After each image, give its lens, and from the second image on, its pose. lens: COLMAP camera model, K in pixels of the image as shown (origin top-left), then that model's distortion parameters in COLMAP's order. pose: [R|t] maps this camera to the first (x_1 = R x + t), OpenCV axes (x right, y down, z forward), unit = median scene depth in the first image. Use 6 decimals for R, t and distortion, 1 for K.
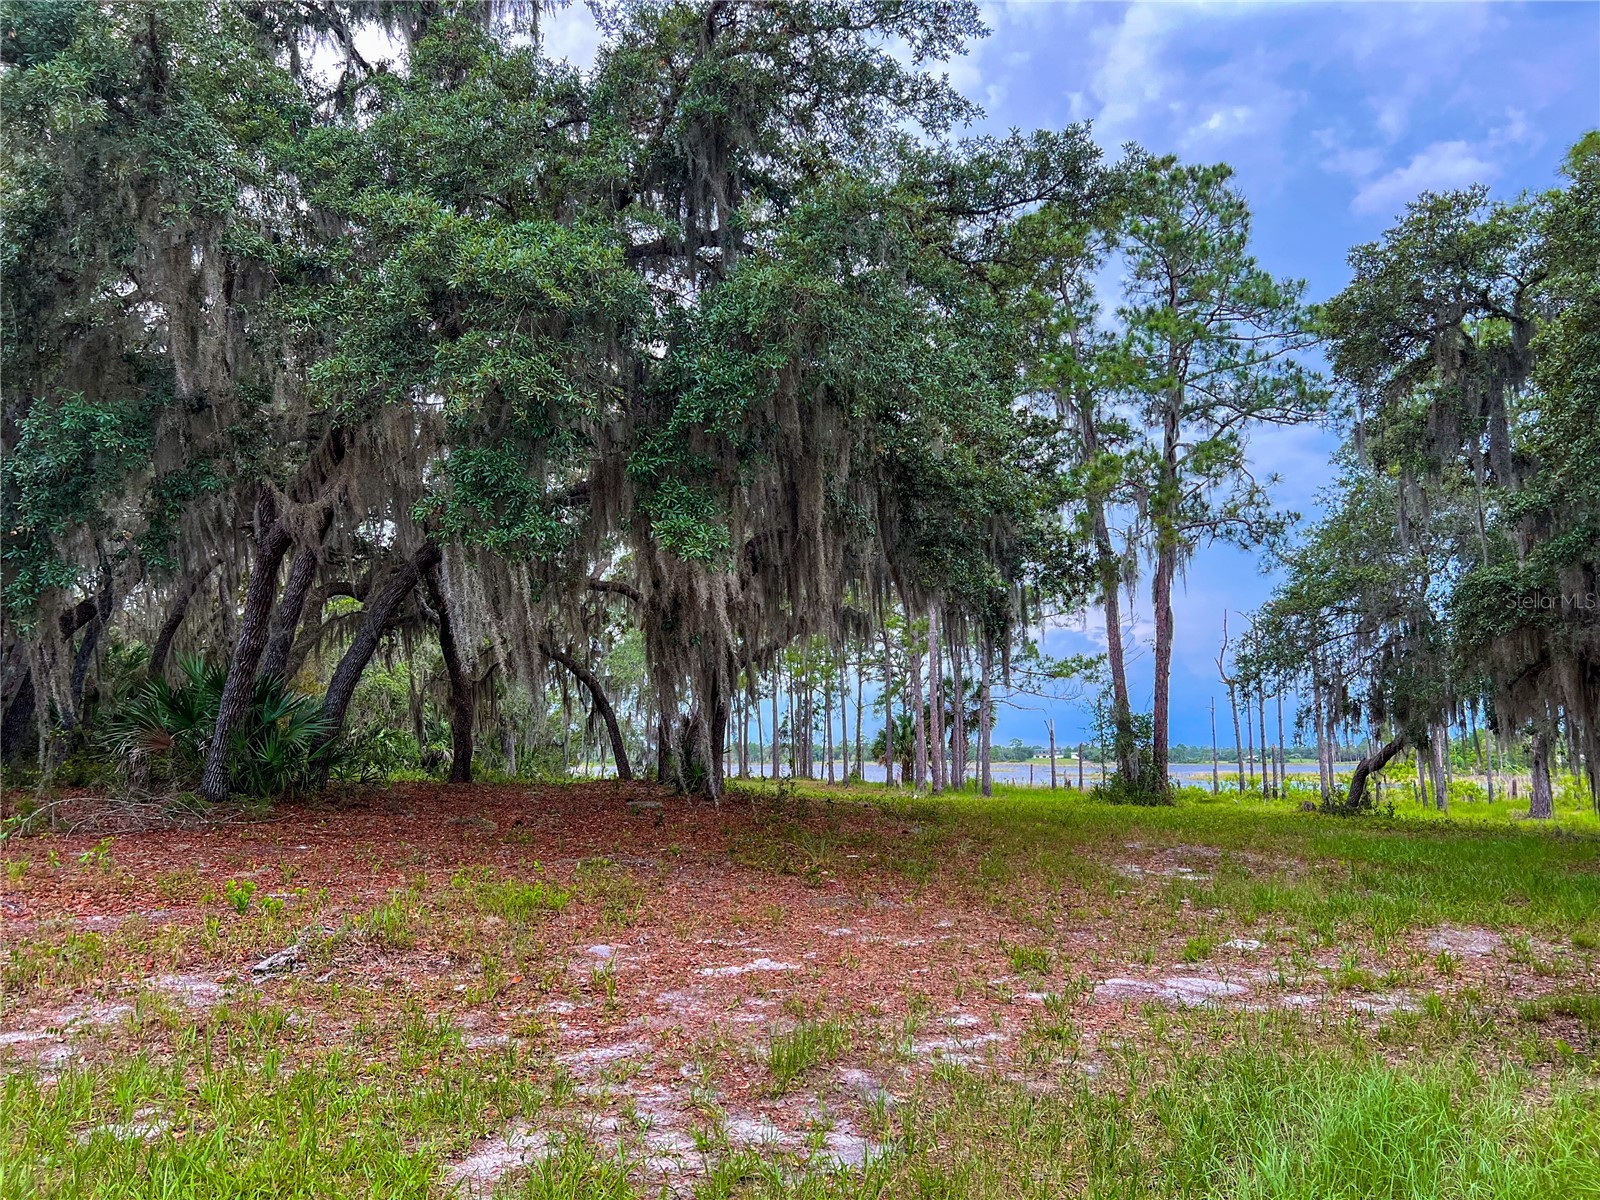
lens RADIAL K [[1189.7, 0, 802.7], [0, 1189.7, 607.0], [0, 0, 1]] dist [0.091214, -0.102022]
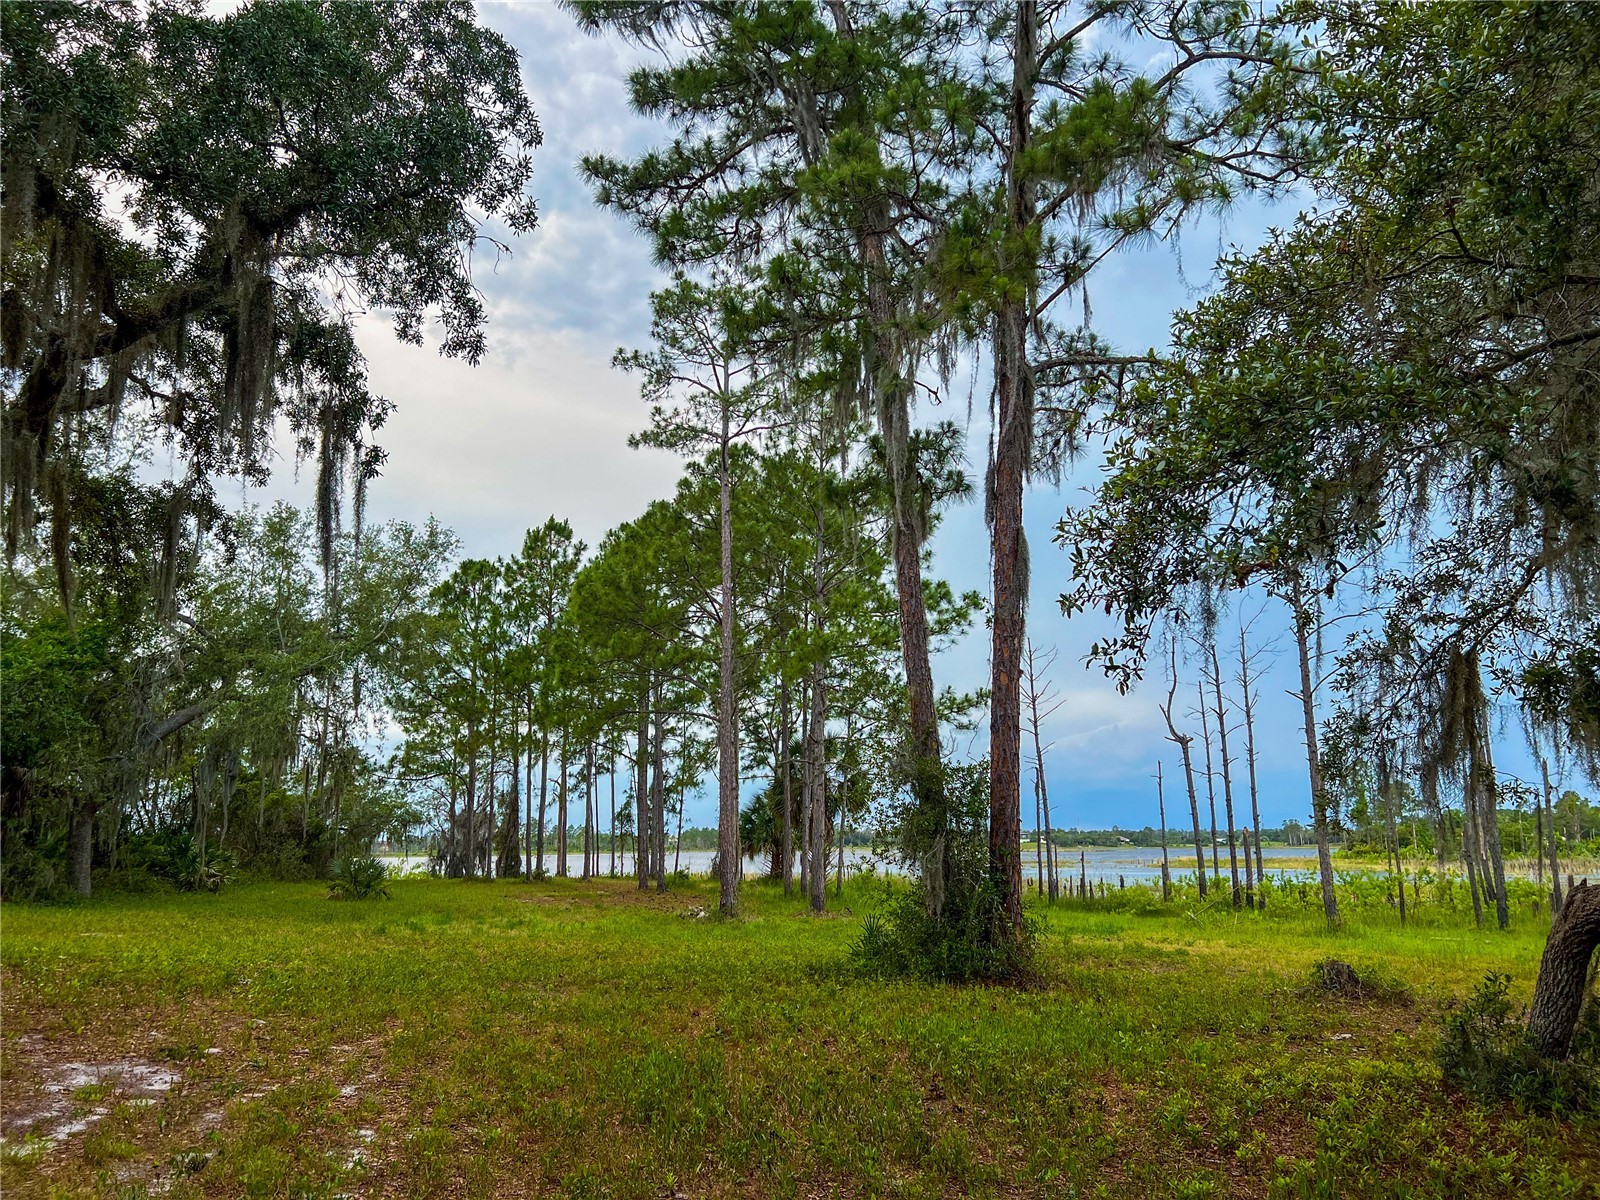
lens RADIAL K [[1179.1, 0, 806.0], [0, 1179.1, 602.0], [0, 0, 1]] dist [0.076722, -0.080942]
pose [[0.999635, -0.001865, 0.026954, 0.217452], [0.003892, 0.997150, -0.075347, 0.063953], [-0.026737, 0.075425, 0.996793, 0.567936]]
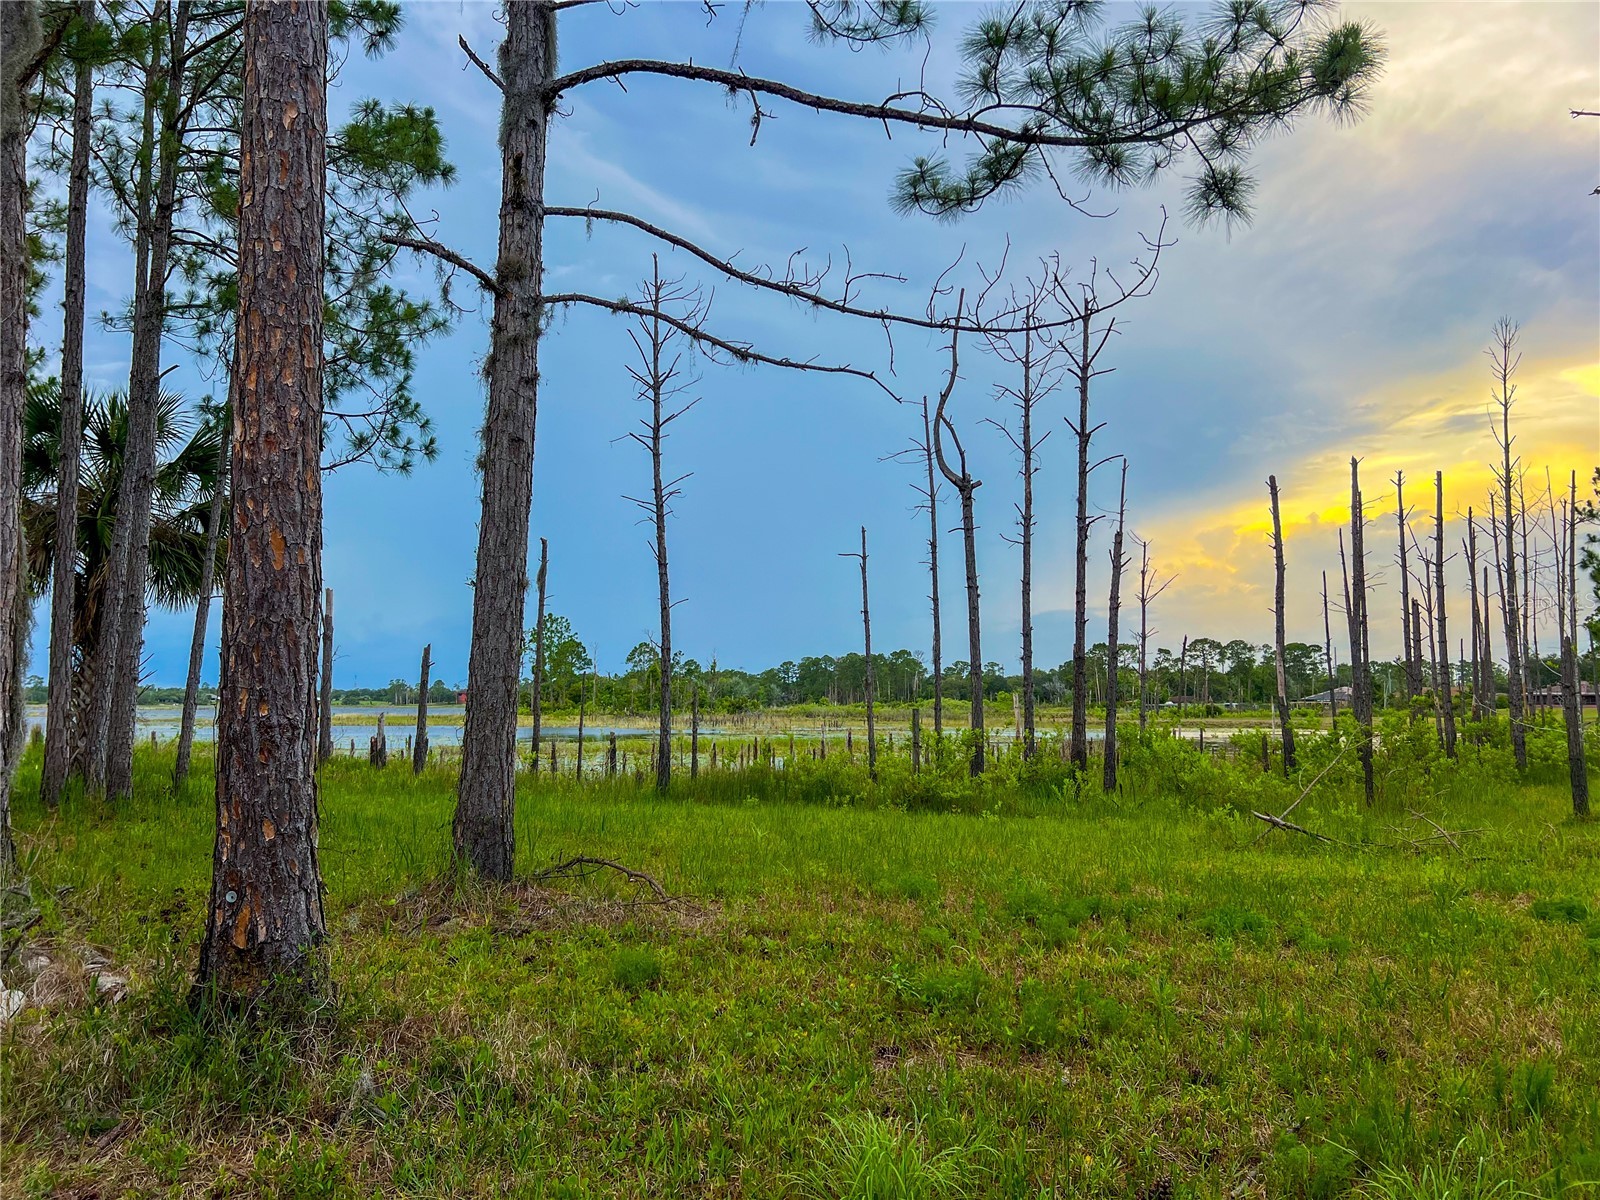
lens RADIAL K [[1189.7, 0, 802.7], [0, 1189.7, 607.0], [0, 0, 1]] dist [0.091214, -0.102022]
pose [[0.737509, 0.060010, 0.672666, 0.127132], [-0.089615, 0.995932, 0.009405, 0.195711], [-0.669365, -0.067217, 0.739887, 1.432765]]
